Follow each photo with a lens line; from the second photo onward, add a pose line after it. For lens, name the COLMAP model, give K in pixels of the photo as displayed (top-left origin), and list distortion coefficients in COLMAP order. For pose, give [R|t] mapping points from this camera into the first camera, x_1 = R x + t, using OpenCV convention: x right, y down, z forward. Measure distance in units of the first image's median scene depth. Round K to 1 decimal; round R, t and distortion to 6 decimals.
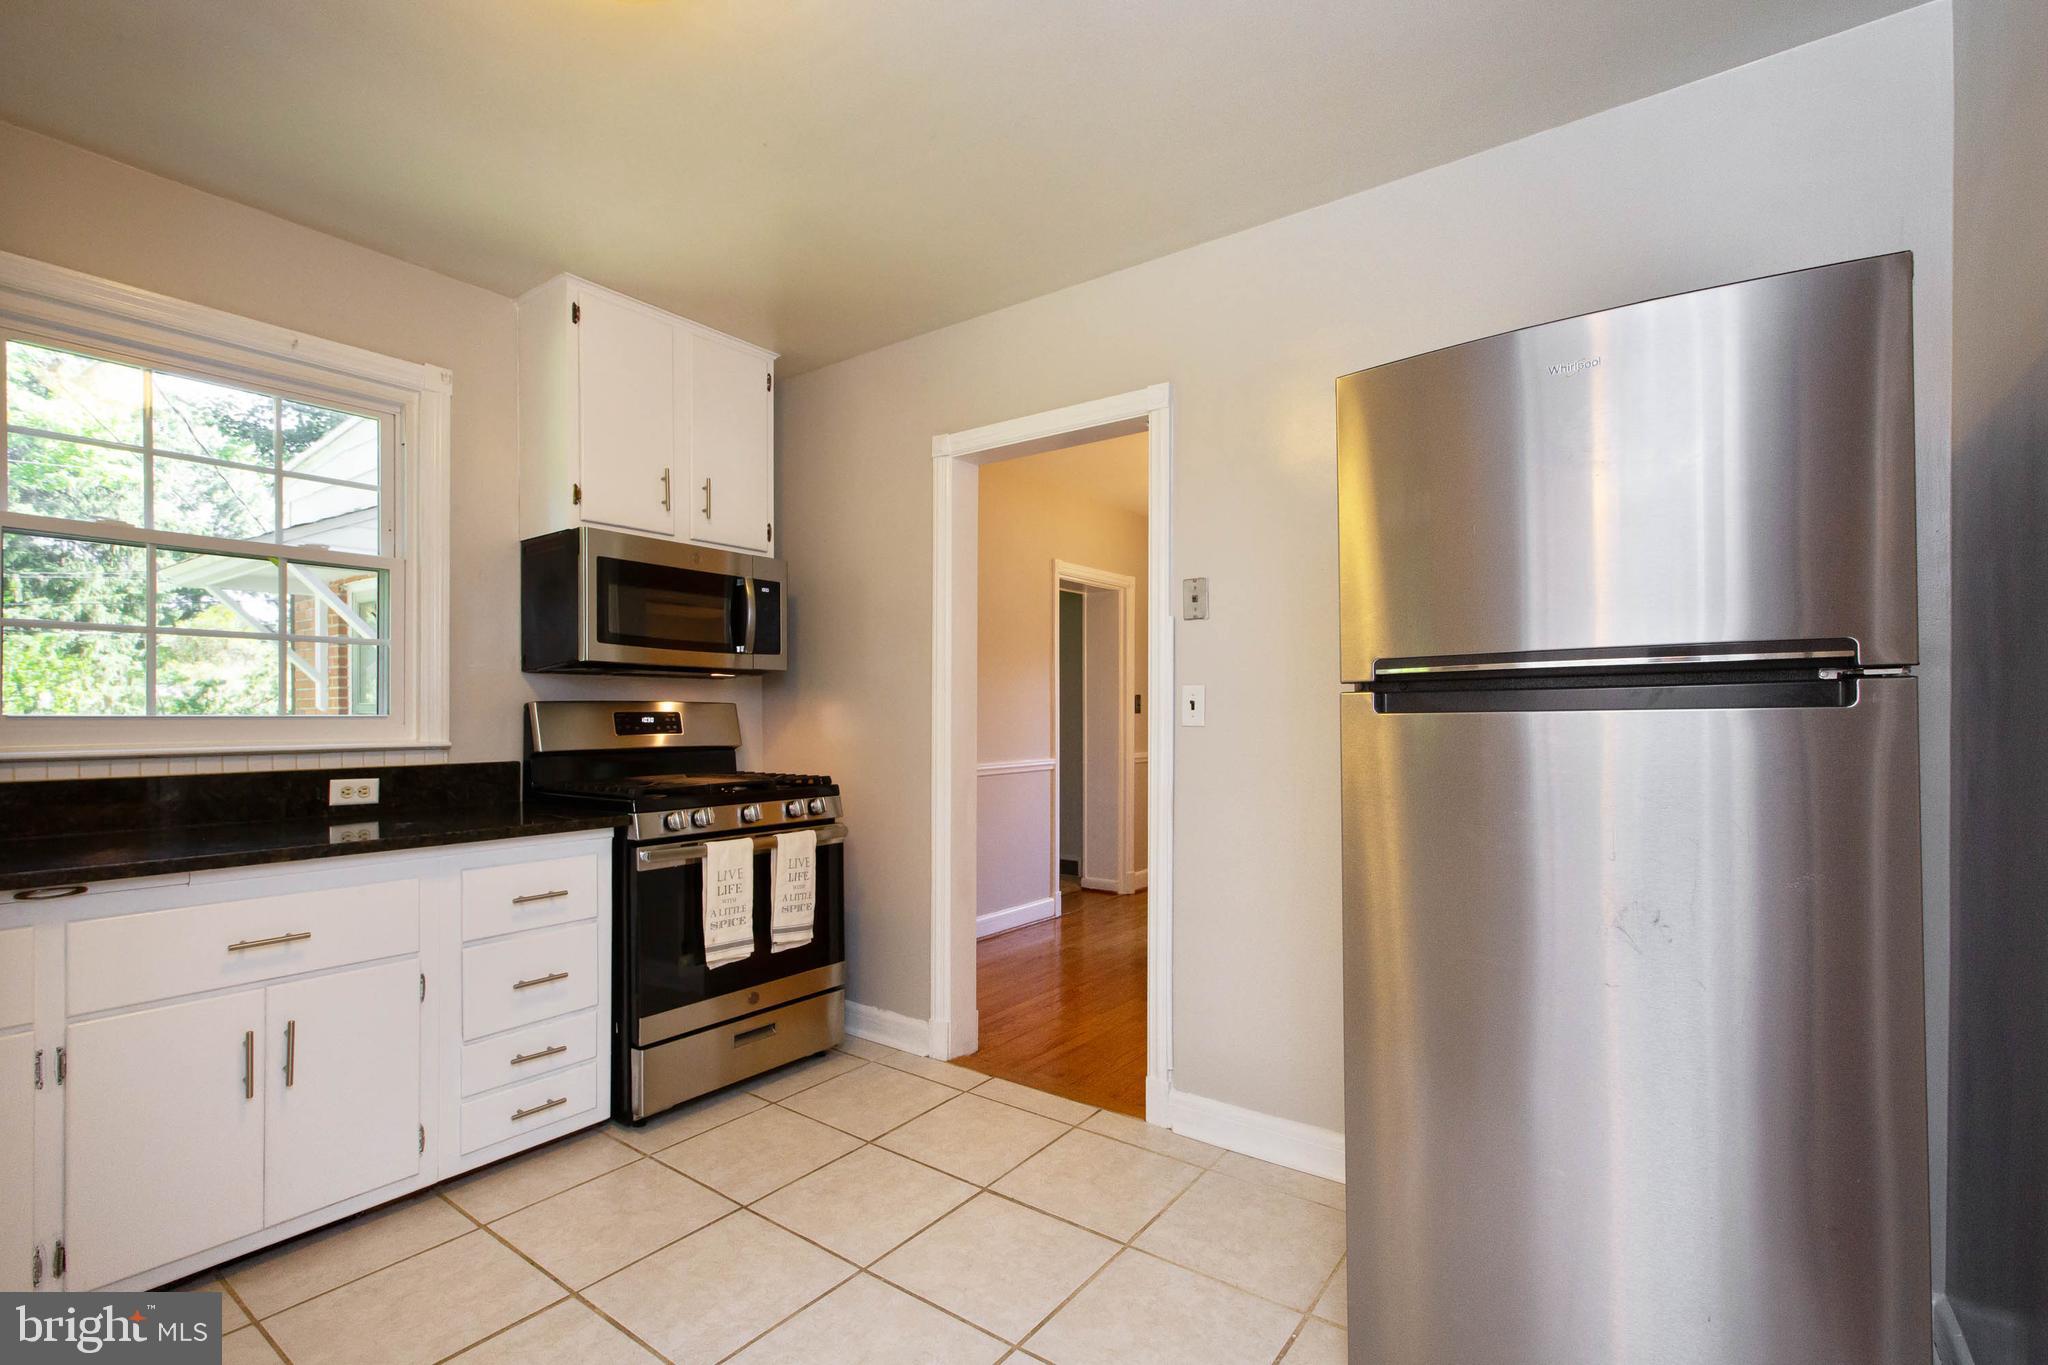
lens RADIAL K [[923.9, 0, 1028.8], [0, 923.9, 715.9], [0, 0, 1]] dist [-0.000195, 0.000076]
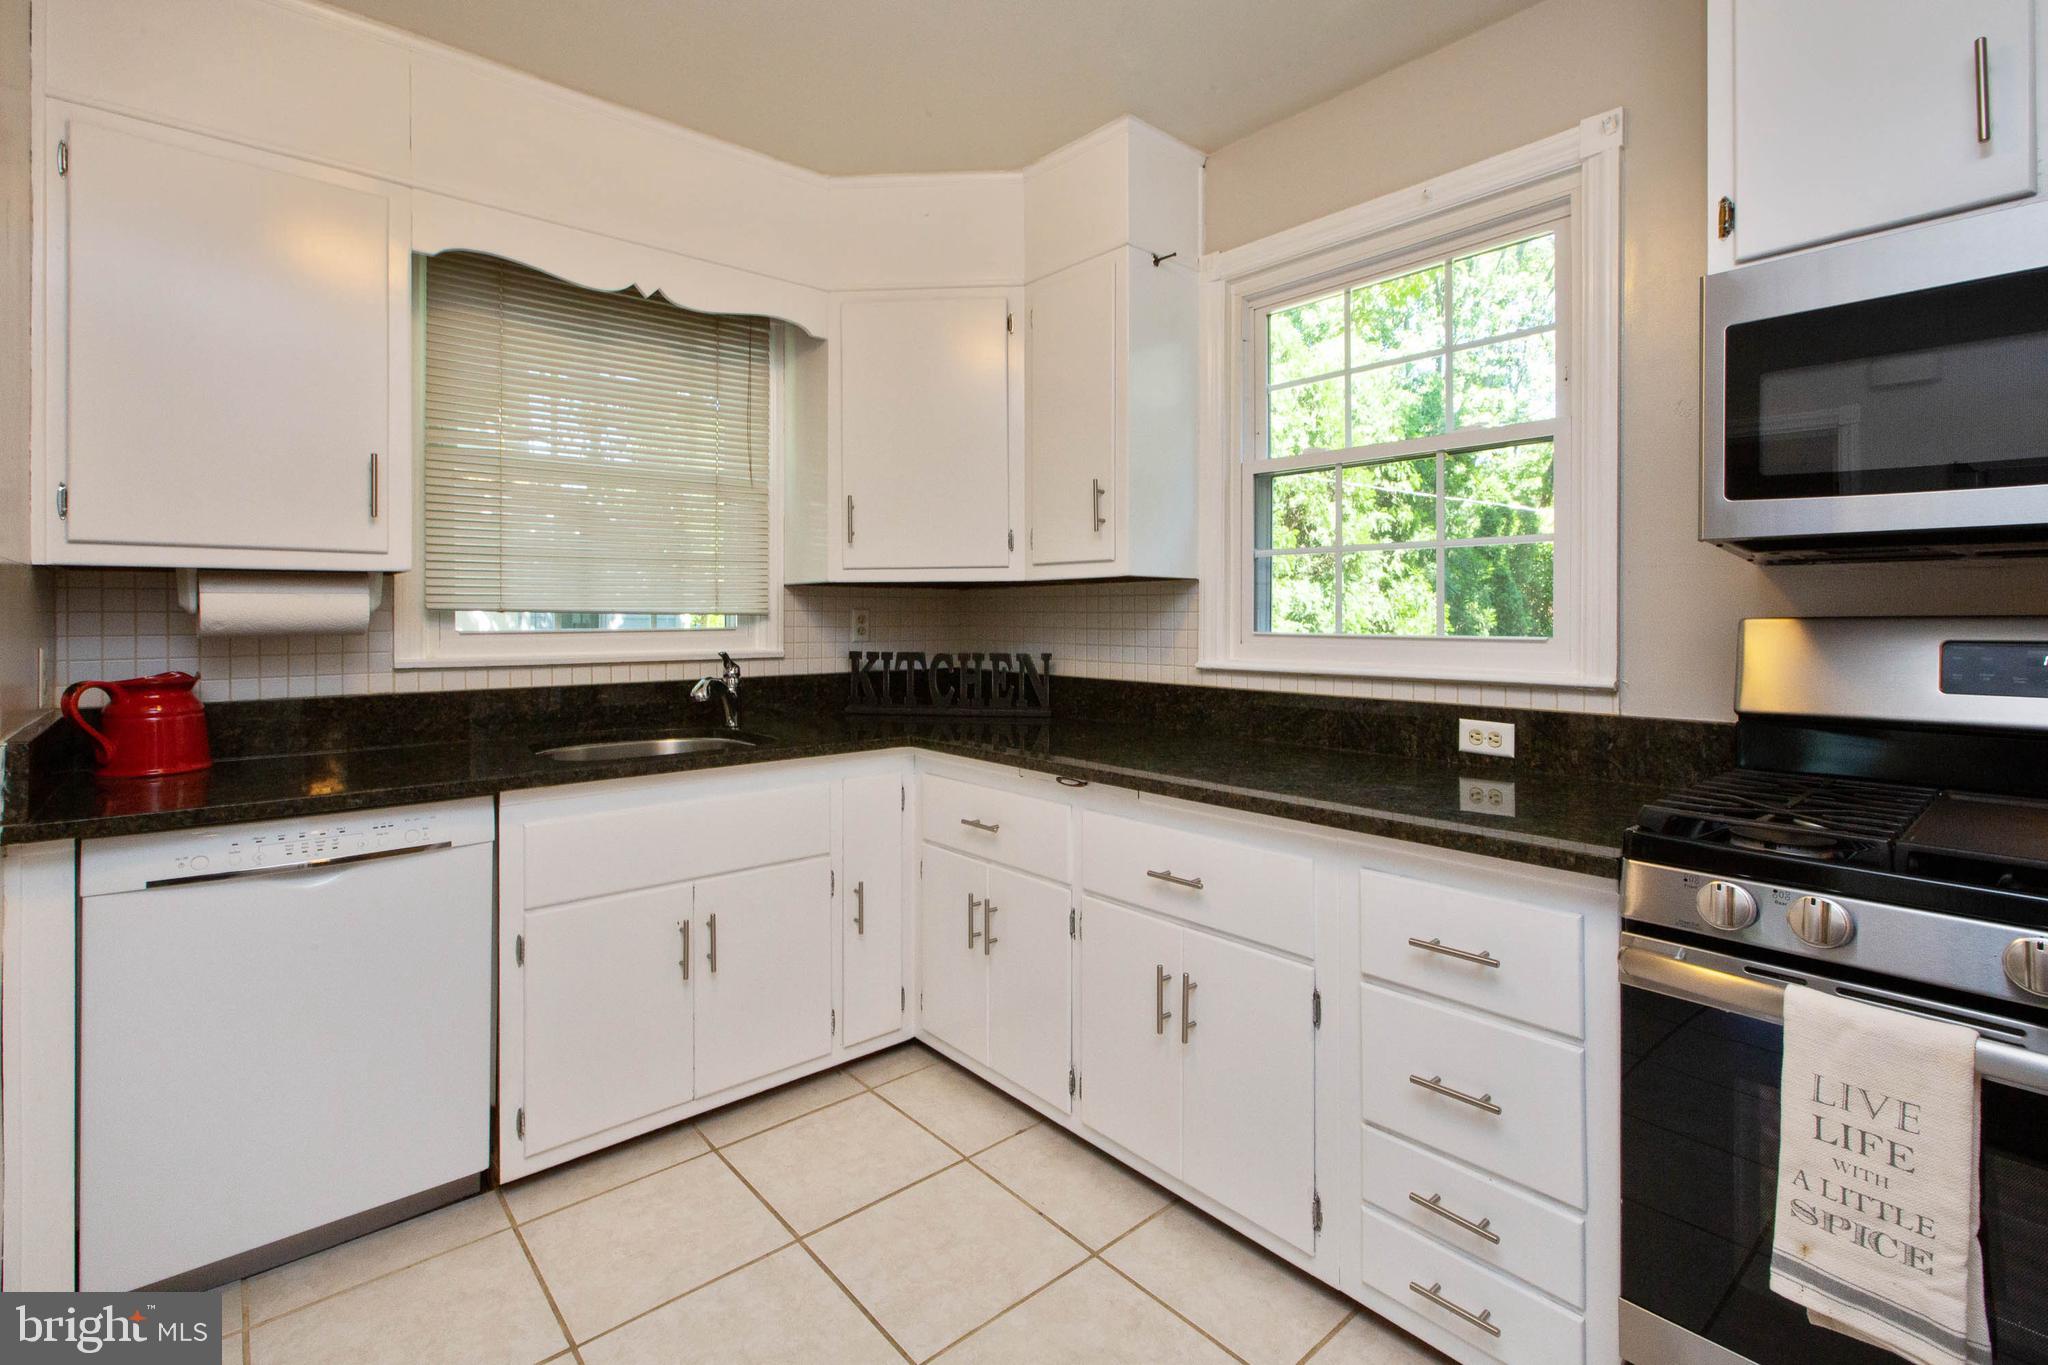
lens RADIAL K [[938.1, 0, 1032.8], [0, 938.1, 612.5], [0, 0, 1]] dist [-0.001653, 0.000126]
pose [[-0.208349, -0.000726, -0.978054, 0.108433], [-0.002253, 0.999997, -0.000263, -0.020562], [0.978052, 0.002149, -0.208350, 0.790926]]
